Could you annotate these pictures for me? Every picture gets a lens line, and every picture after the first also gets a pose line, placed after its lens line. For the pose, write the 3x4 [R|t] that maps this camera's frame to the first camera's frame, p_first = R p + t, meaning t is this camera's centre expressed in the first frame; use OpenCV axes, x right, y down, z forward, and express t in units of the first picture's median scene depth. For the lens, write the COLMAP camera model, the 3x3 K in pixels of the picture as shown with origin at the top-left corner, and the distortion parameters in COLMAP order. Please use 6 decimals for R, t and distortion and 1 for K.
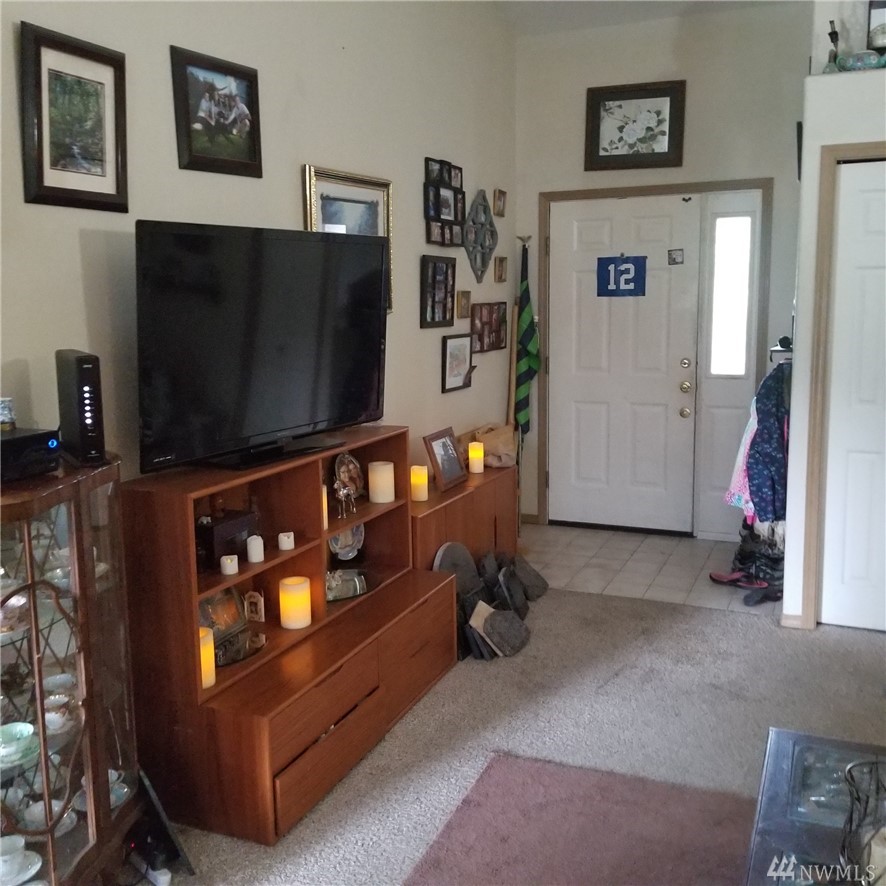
lens RADIAL K [[935.2, 0, 464.3], [0, 935.2, 407.2], [0, 0, 1]] dist [0.022504, 0.000000]
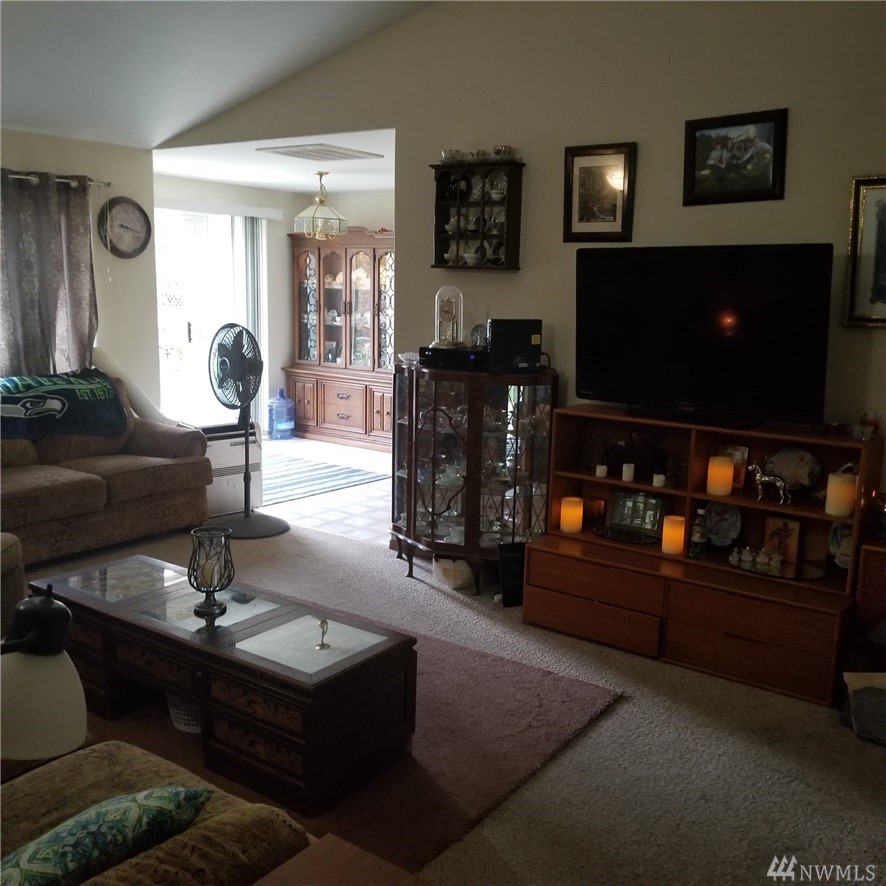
lens RADIAL K [[935.2, 0, 450.9], [0, 935.2, 438.8], [0, 0, 1]] dist [0.022504, 0.000000]
pose [[-0.246290, 0.157629, -0.956292, 1.157920], [-0.147986, 0.969000, 0.197837, -0.136051], [0.957831, 0.190244, -0.215329, 0.995524]]
